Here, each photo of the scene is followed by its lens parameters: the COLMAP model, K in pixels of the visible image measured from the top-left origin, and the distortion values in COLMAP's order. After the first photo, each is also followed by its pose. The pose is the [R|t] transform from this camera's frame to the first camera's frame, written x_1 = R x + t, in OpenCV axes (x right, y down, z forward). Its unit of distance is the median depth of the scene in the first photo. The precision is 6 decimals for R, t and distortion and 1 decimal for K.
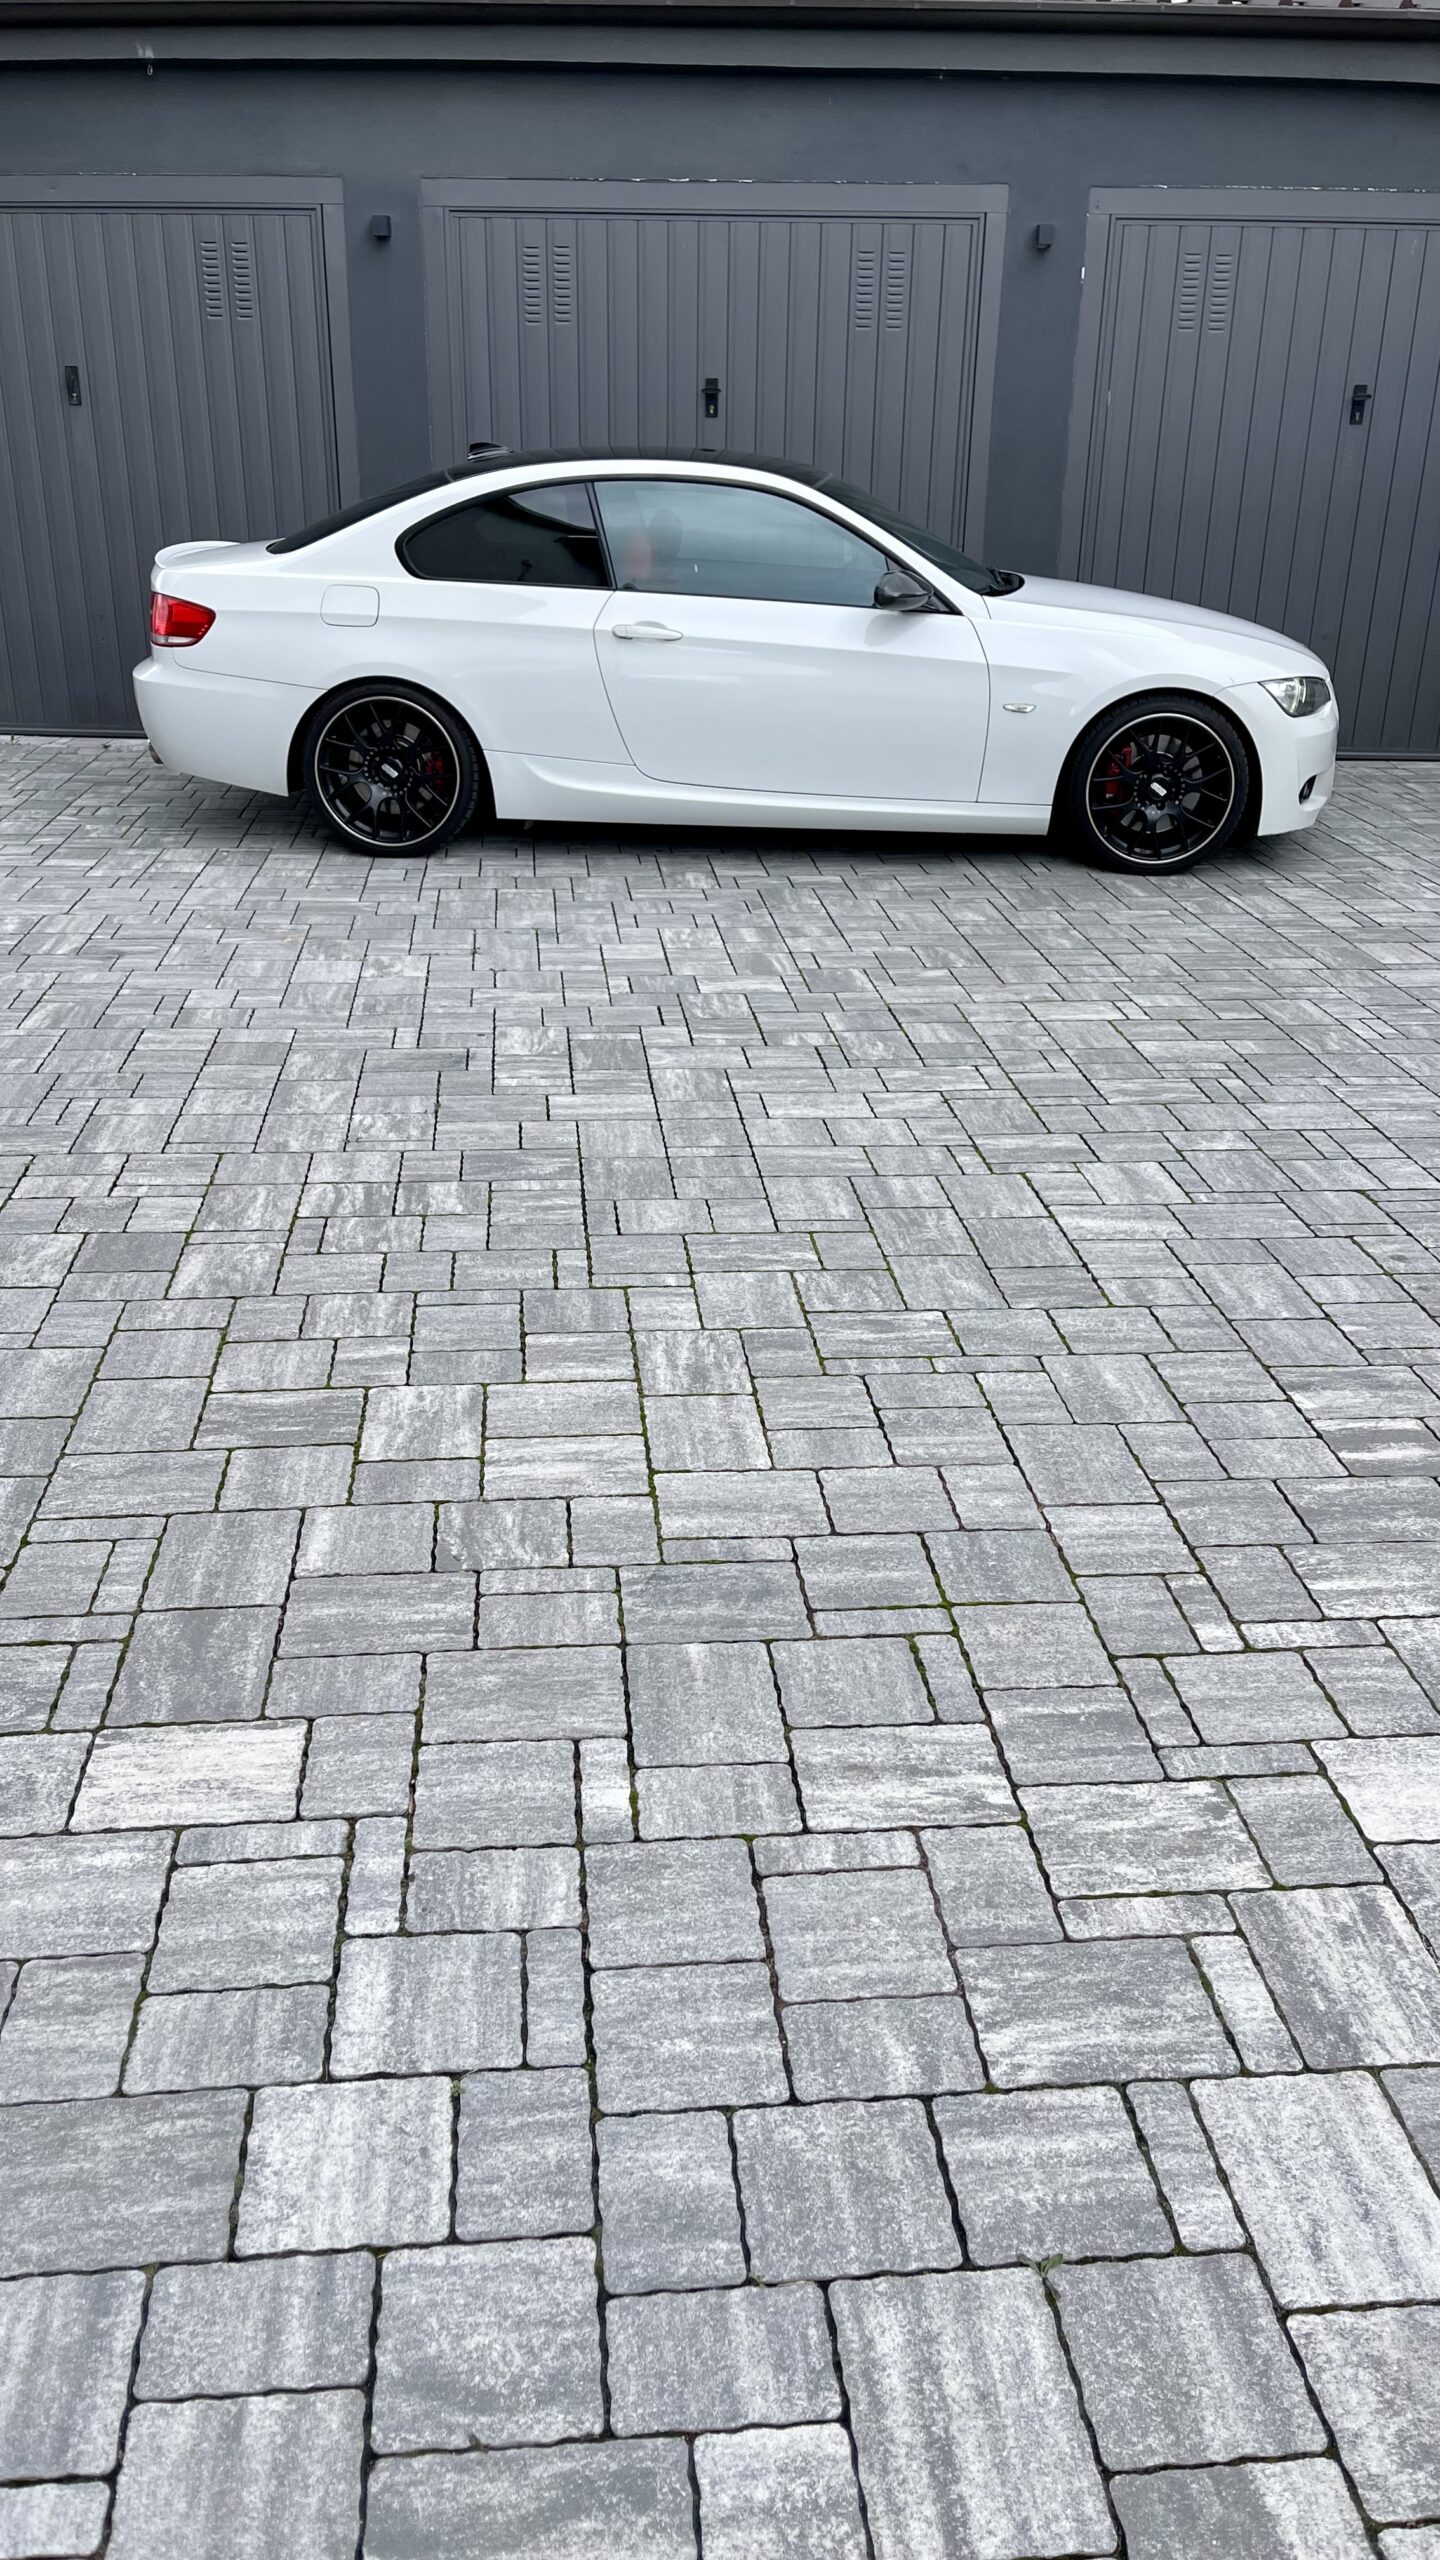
lens RADIAL K [[1950.1, 0, 736.0], [0, 1950.1, 1297.5], [0, 0, 1]] dist [0.075615, -0.100609]
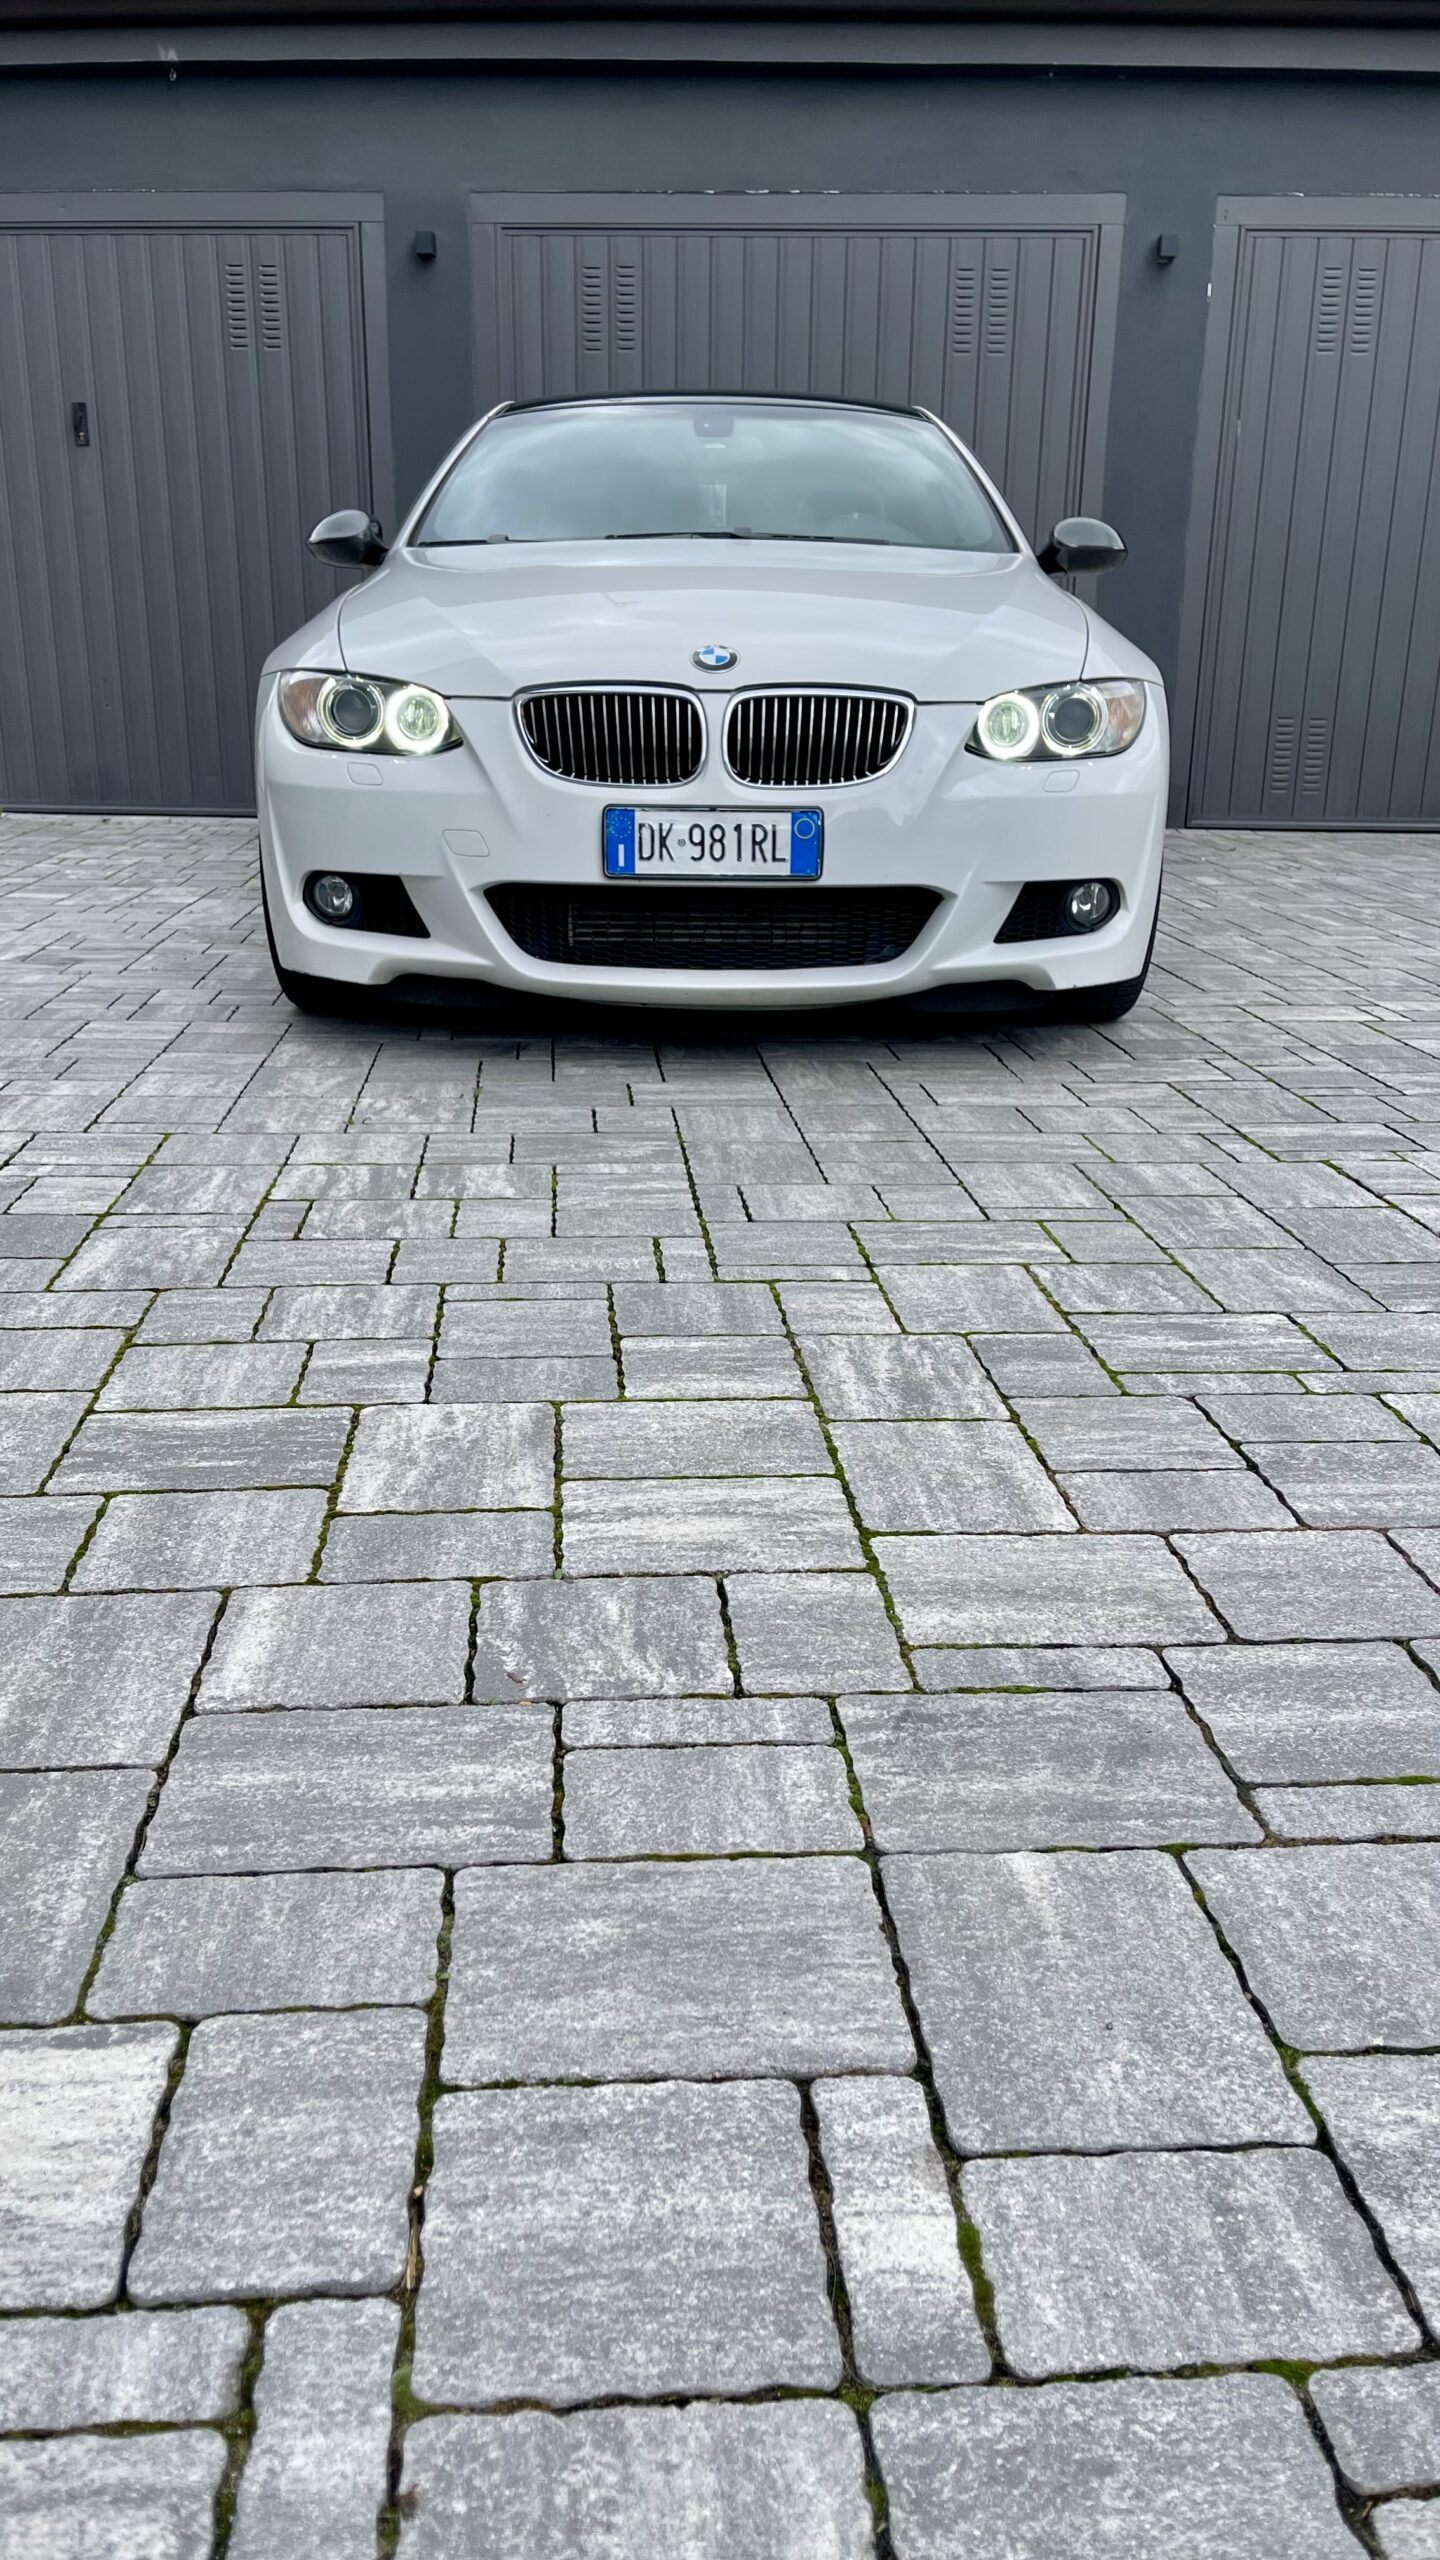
lens RADIAL K [[1950.1, 0, 735.5], [0, 1950.1, 1300.2], [0, 0, 1]] dist [0.075615, -0.100609]
pose [[0.999898, 0.000330, -0.014252, -0.068004], [-0.001817, 0.994529, -0.104443, 0.077184], [0.014140, 0.104459, 0.994429, 0.420575]]
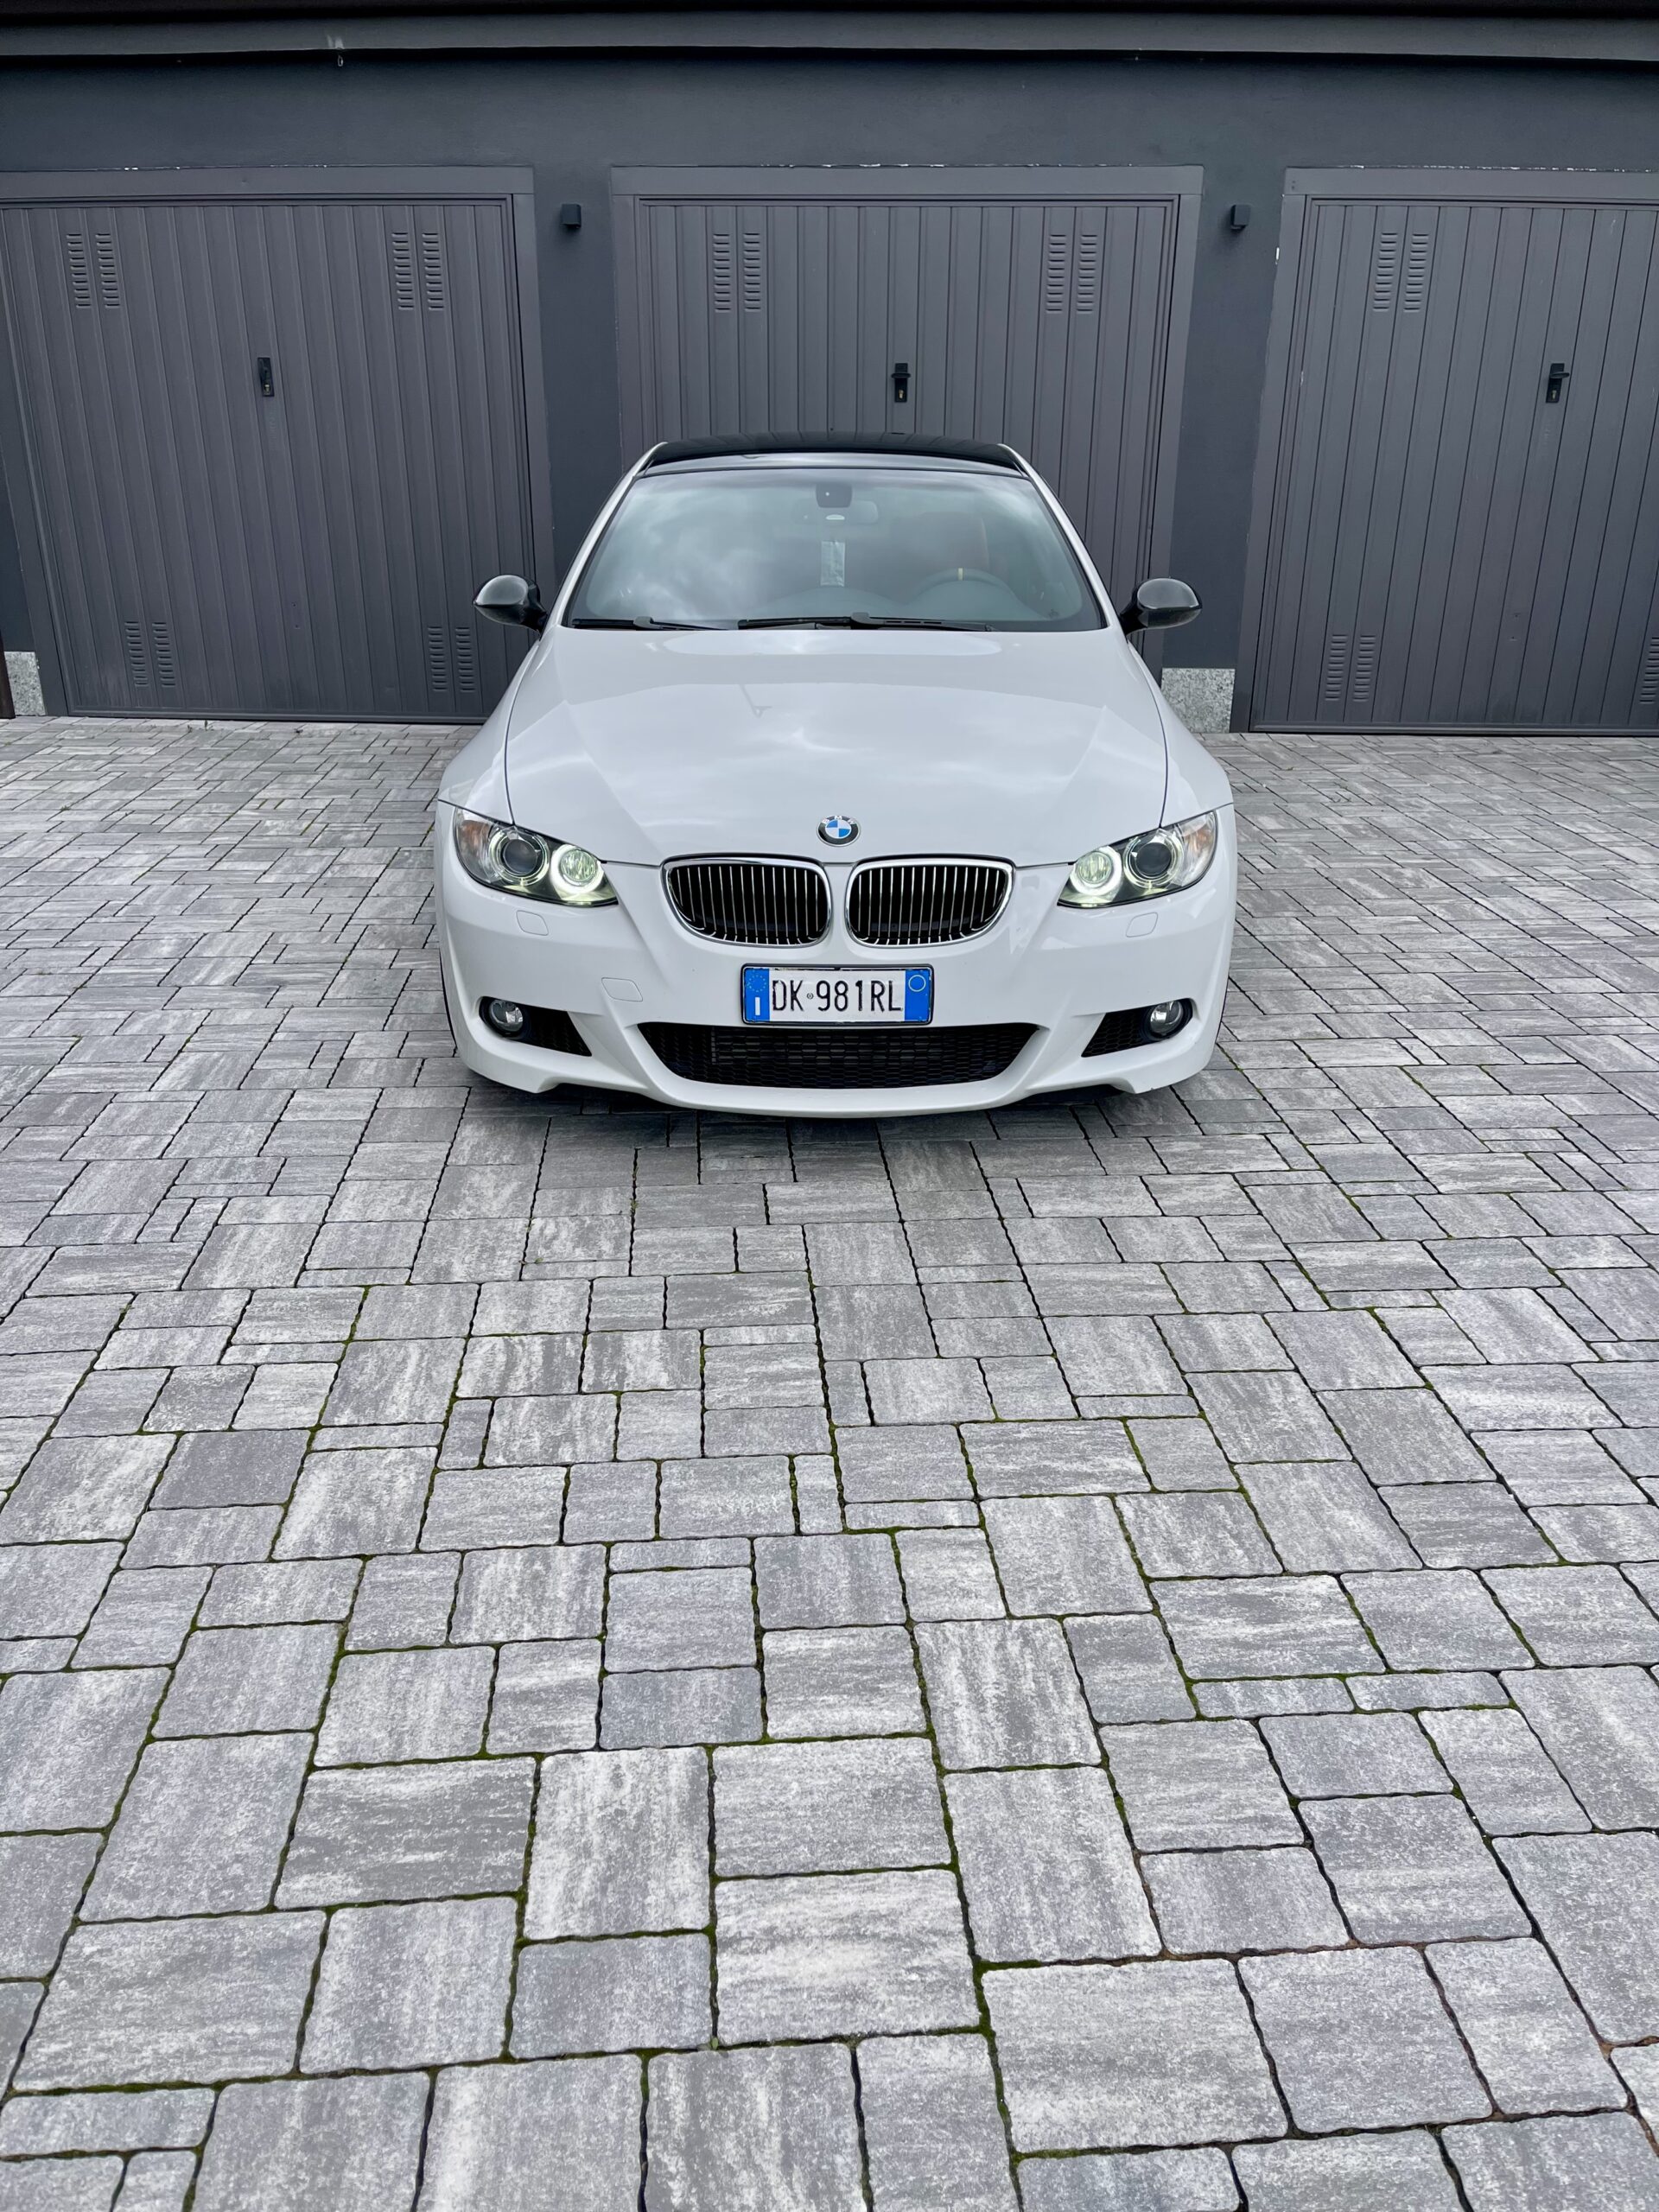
lens RADIAL K [[1679.8, 0, 842.9], [0, 1679.8, 1128.3], [0, 0, 1]] dist [0.064691, -0.084522]
pose [[0.999828, -0.001394, -0.018508, -0.072591], [0.000974, 0.999742, -0.022692, -0.162946], [0.018535, 0.022670, 0.999571, 0.411857]]
